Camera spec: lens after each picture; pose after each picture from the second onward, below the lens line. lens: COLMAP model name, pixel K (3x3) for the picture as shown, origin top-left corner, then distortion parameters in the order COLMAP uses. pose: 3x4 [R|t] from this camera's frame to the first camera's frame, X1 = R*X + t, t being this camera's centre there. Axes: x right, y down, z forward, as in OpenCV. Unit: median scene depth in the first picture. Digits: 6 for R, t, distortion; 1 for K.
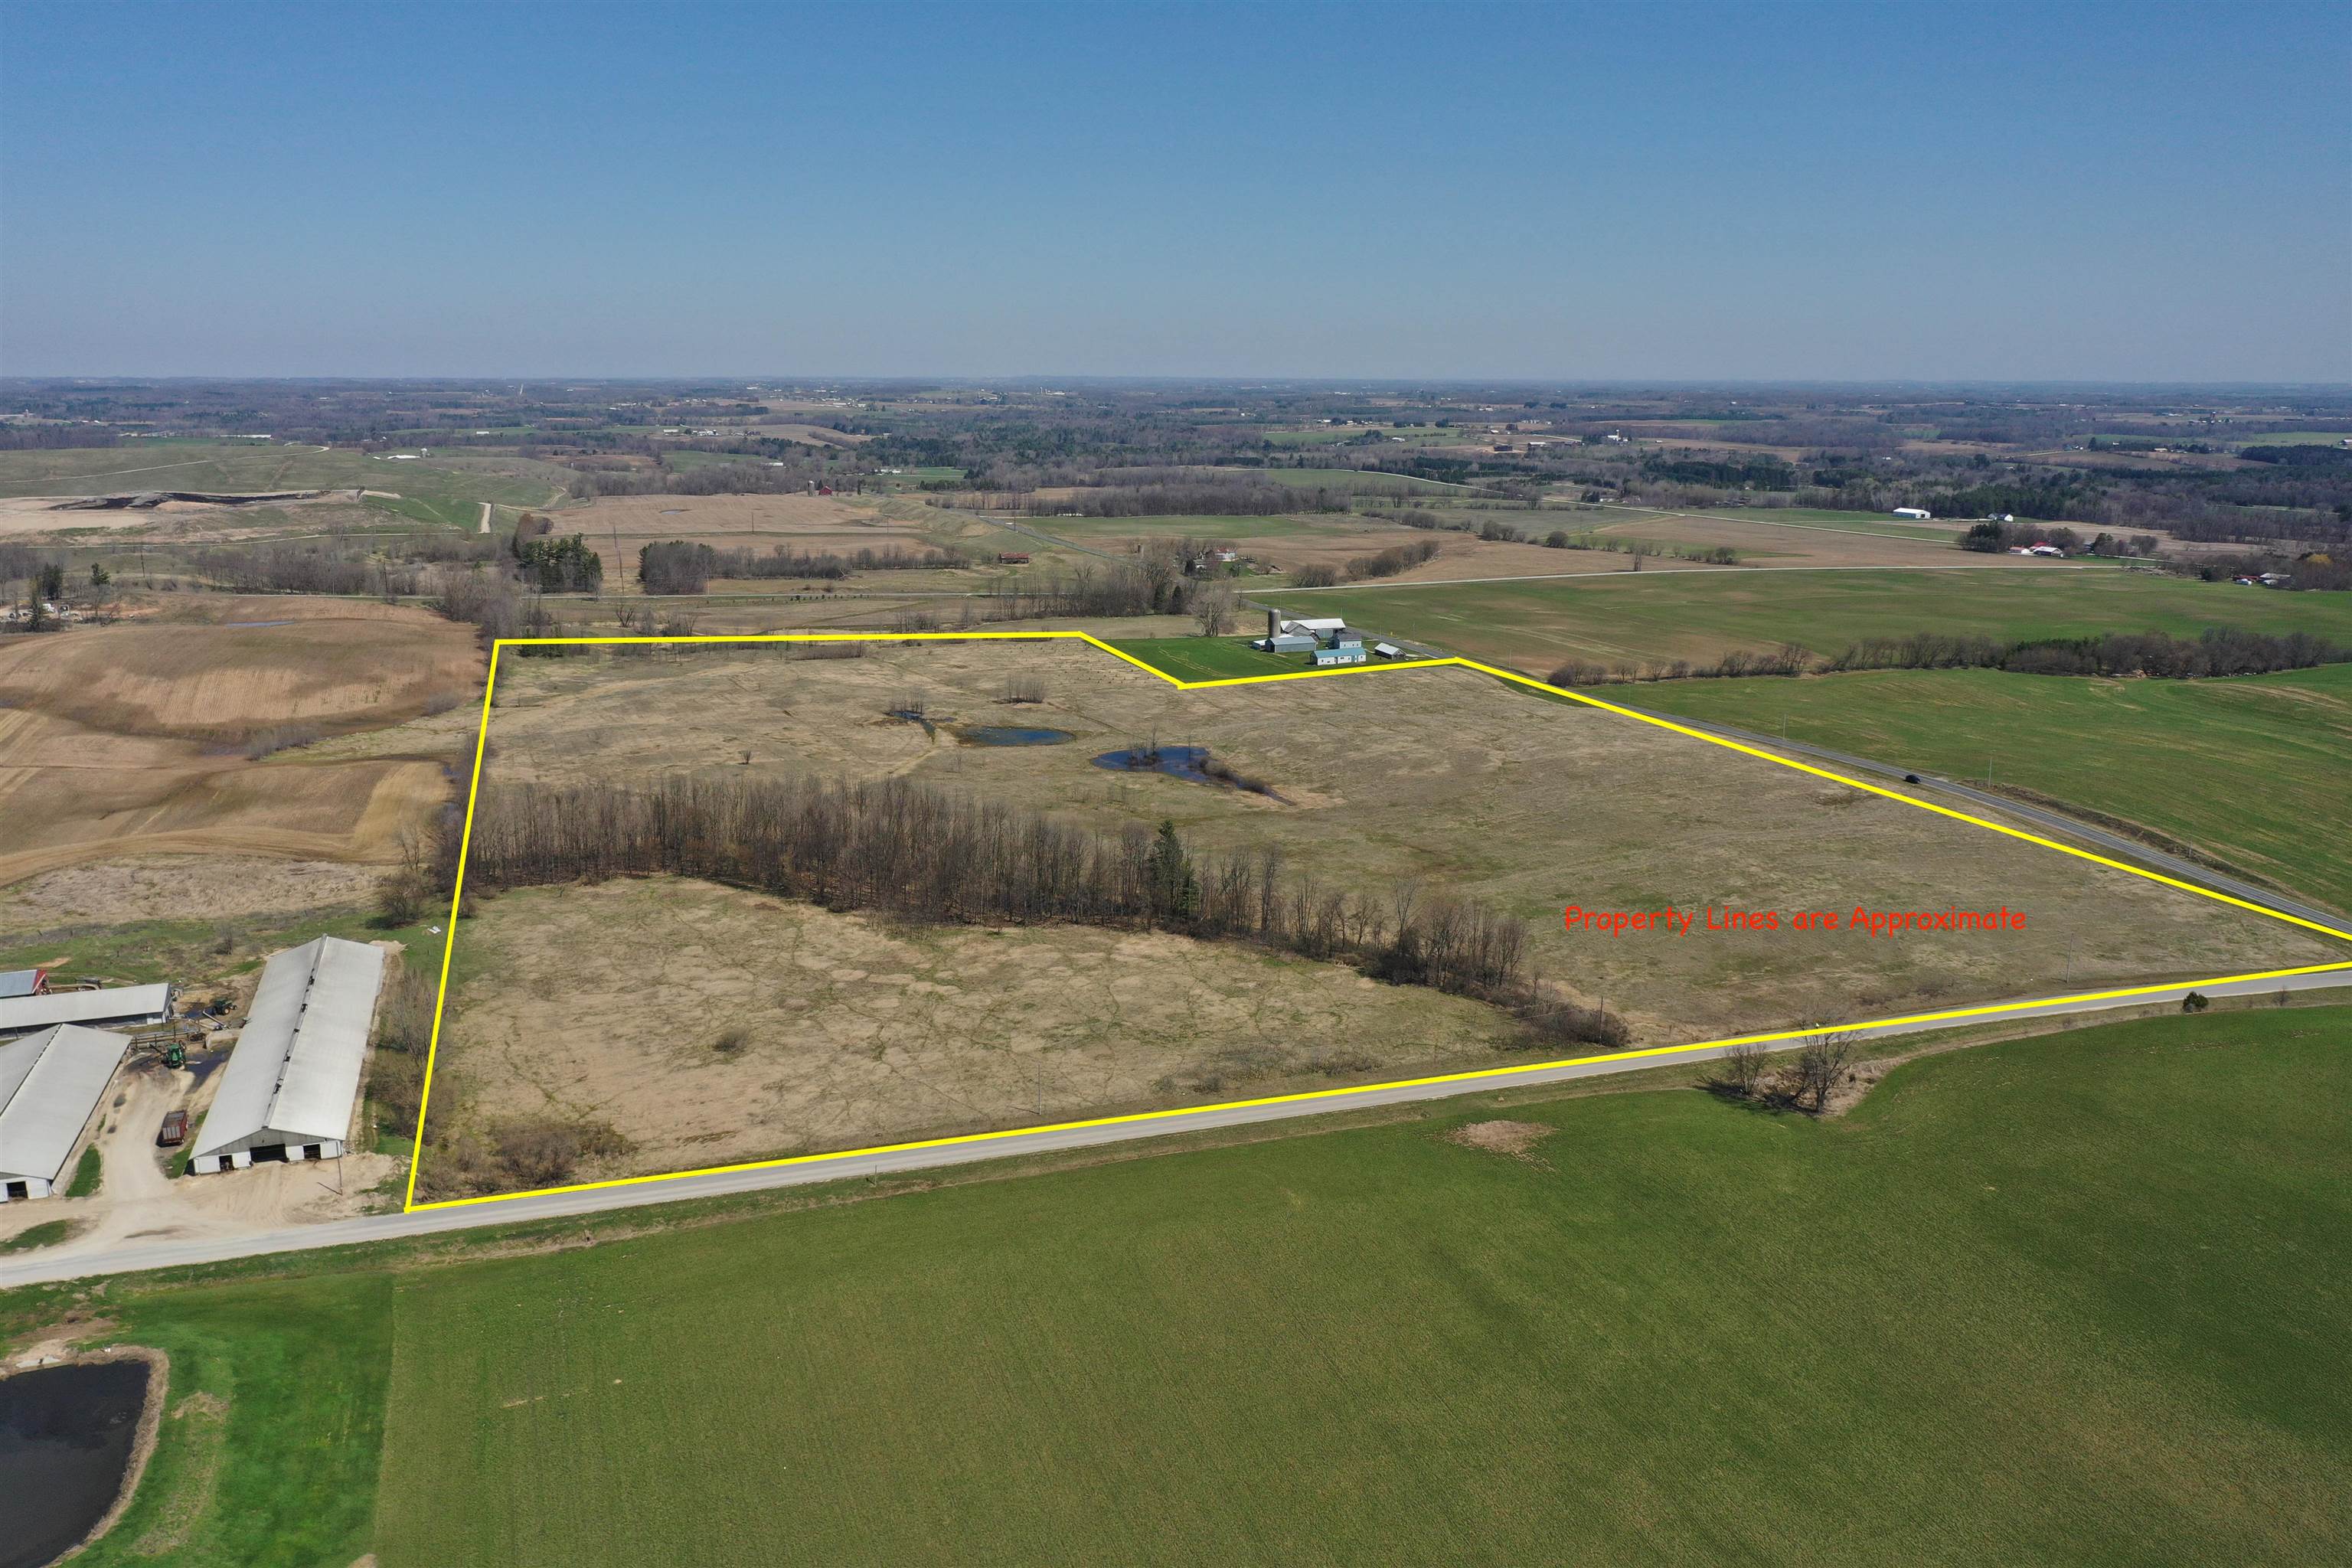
lens RADIAL K [[1871.8, 0, 1181.0], [0, 1871.8, 772.7], [0, 0, 1]] dist [0.002020, 0.006526]
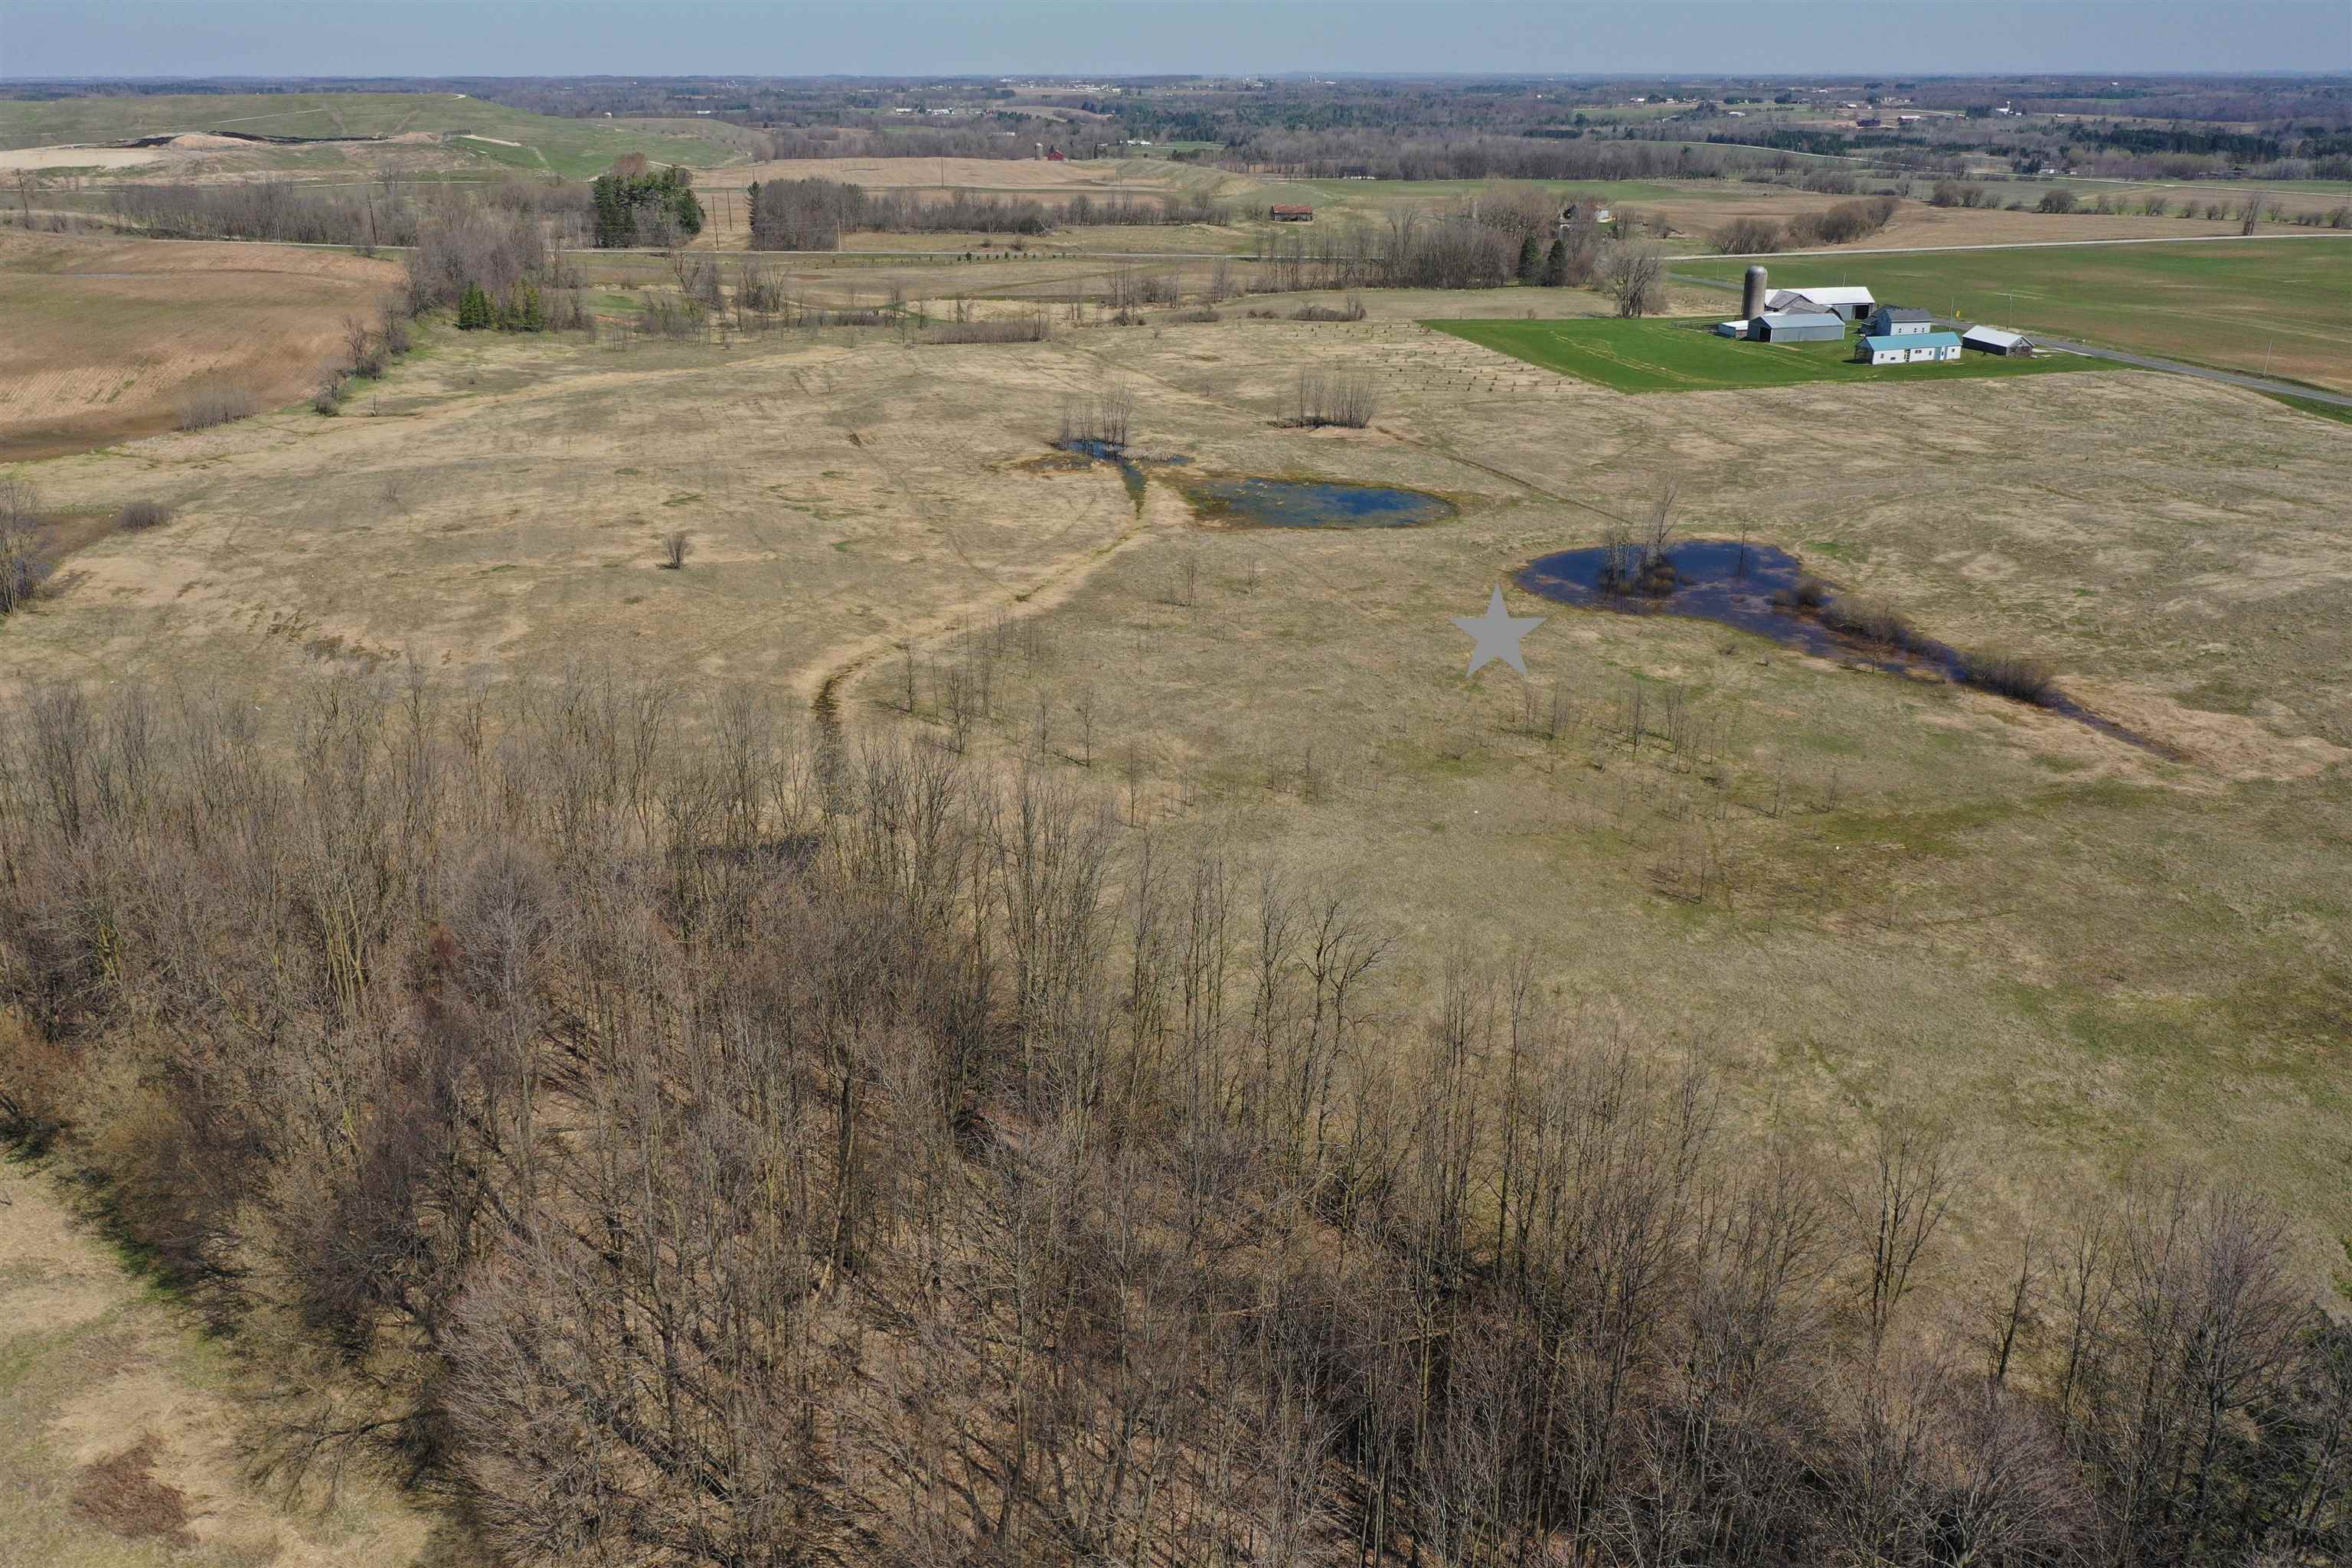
lens RADIAL K [[1871.8, 0, 1181.0], [0, 1871.8, 772.7], [0, 0, 1]] dist [0.002020, 0.006526]
pose [[0.990719, 0.042799, -0.129012, -0.062564], [-0.023404, 0.988672, 0.148259, -0.021935], [0.133895, -0.143864, 0.980497, 0.560101]]
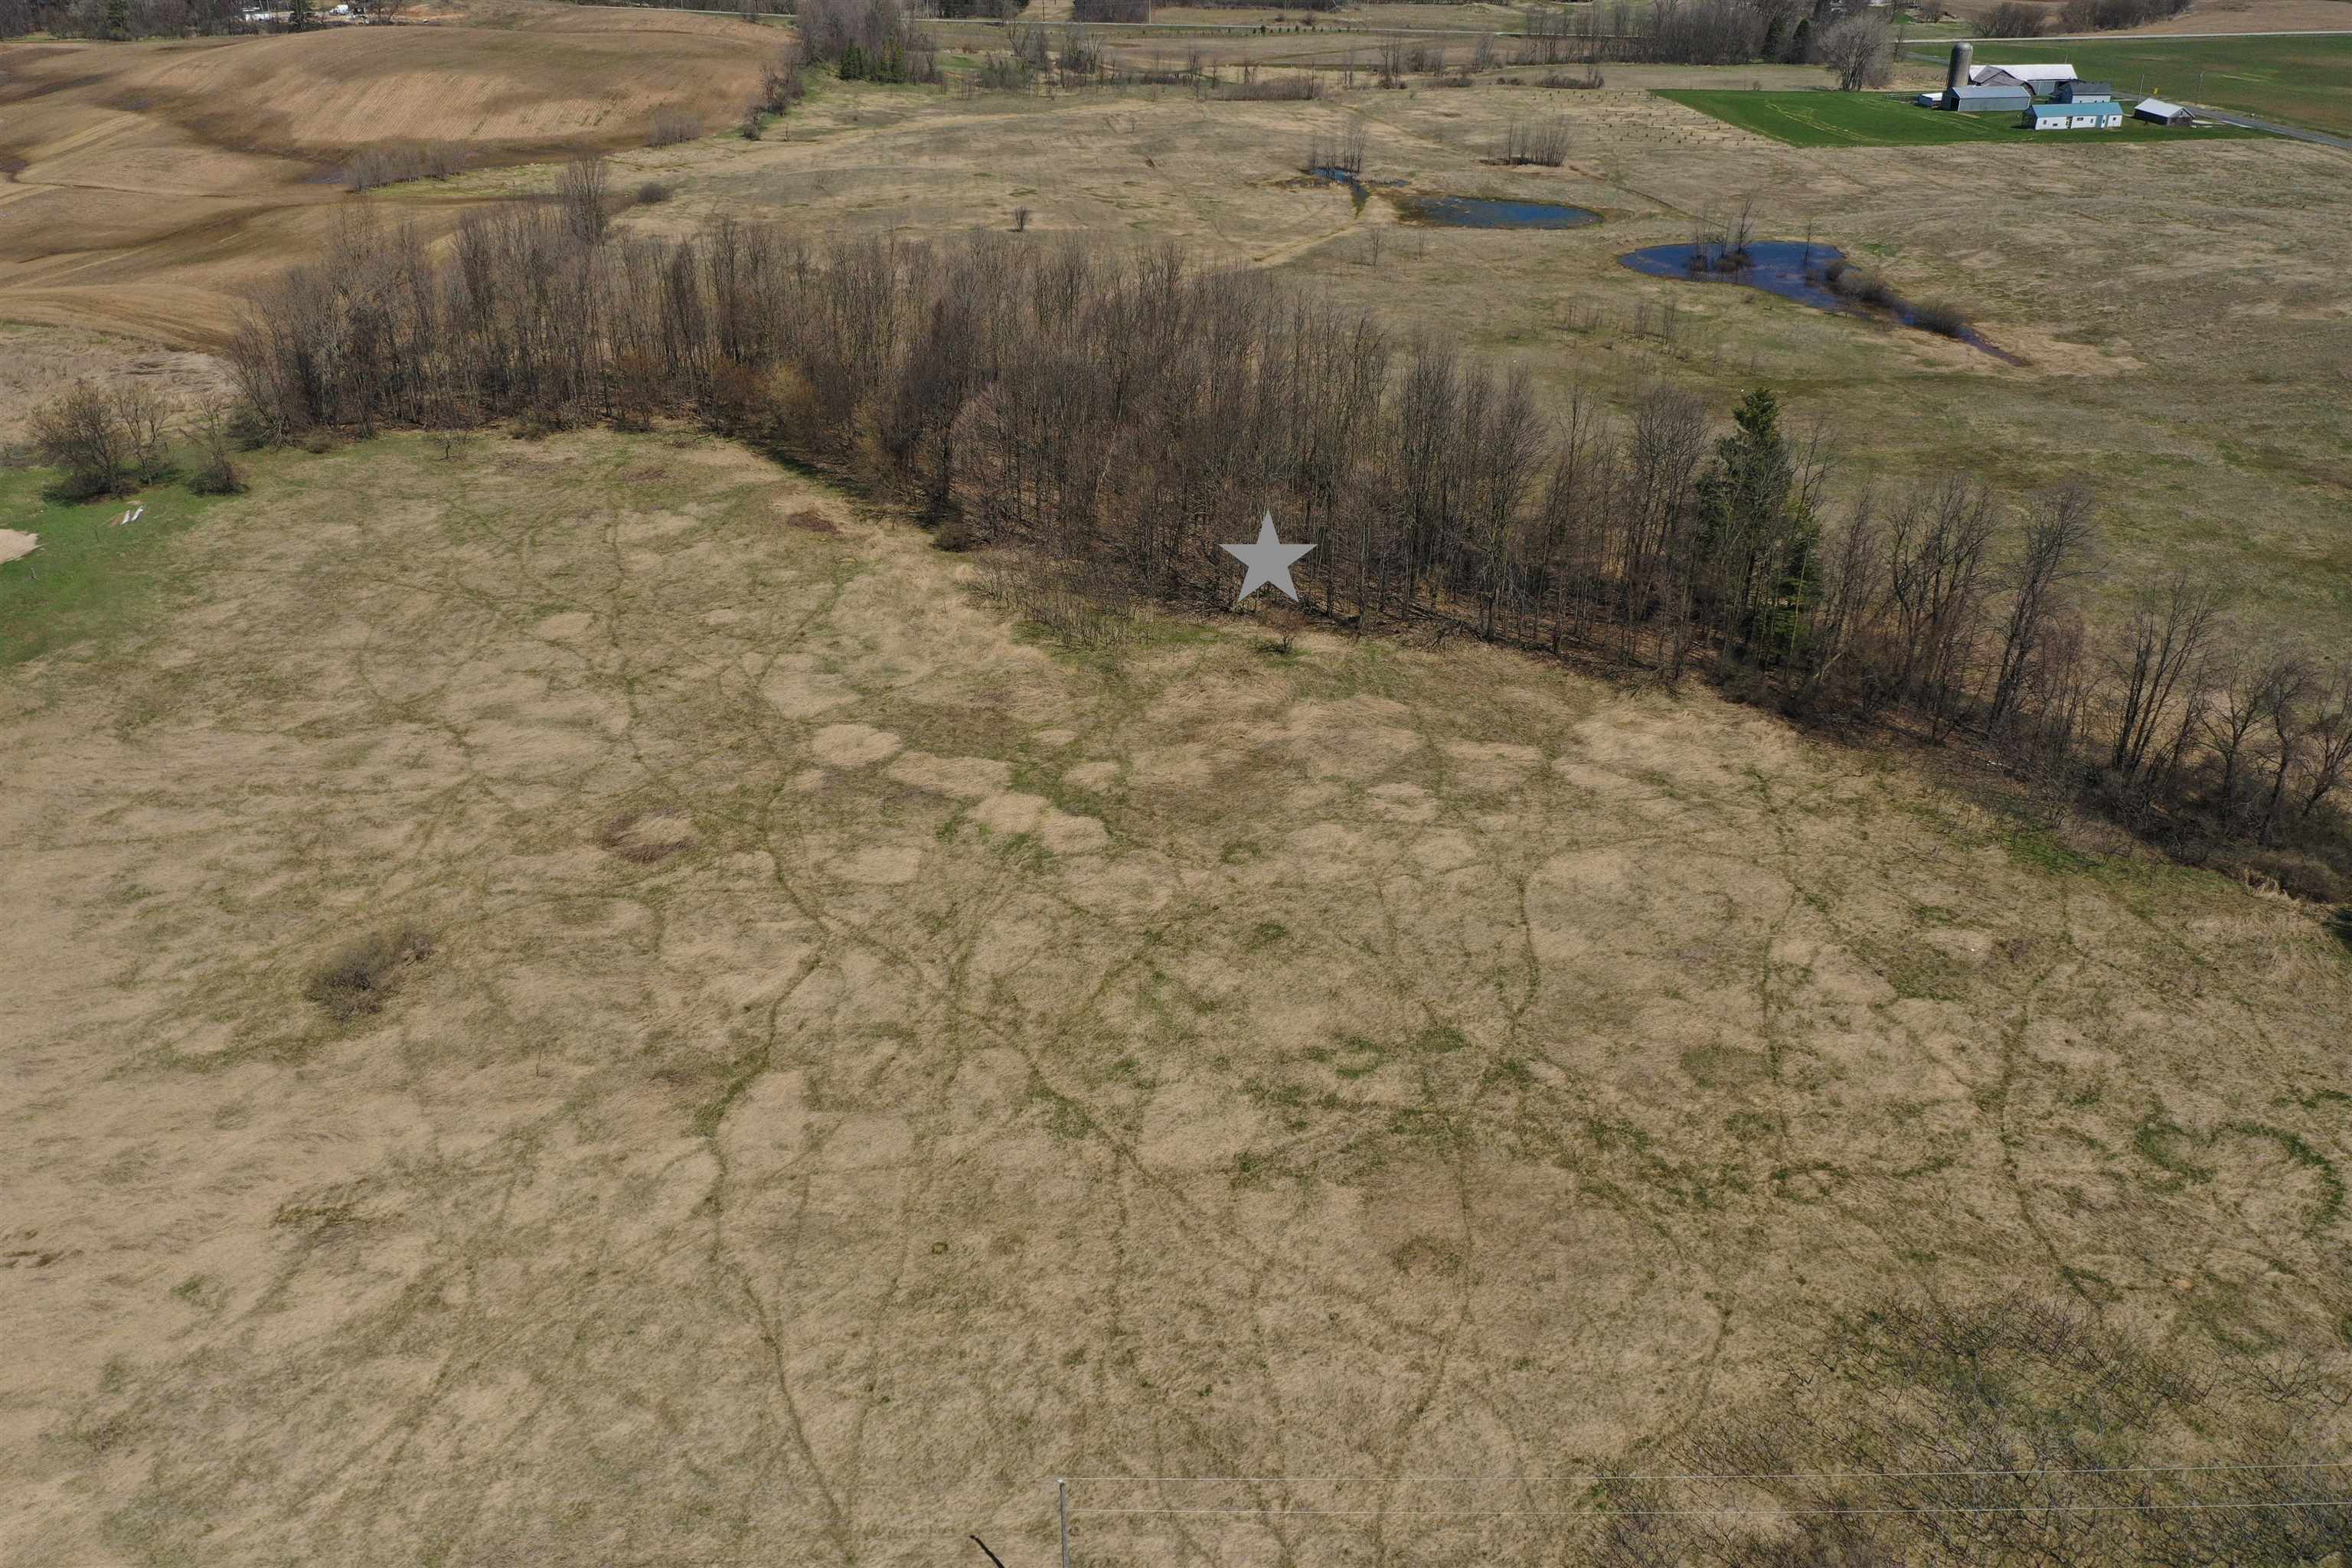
lens RADIAL K [[1871.8, 0, 1181.0], [0, 1871.8, 772.7], [0, 0, 1]] dist [0.002020, 0.006526]
pose [[0.956184, 0.124599, -0.264930, -0.006376], [-0.055806, 0.965894, 0.252854, 0.007423], [0.287399, -0.226990, 0.930525, 0.396305]]
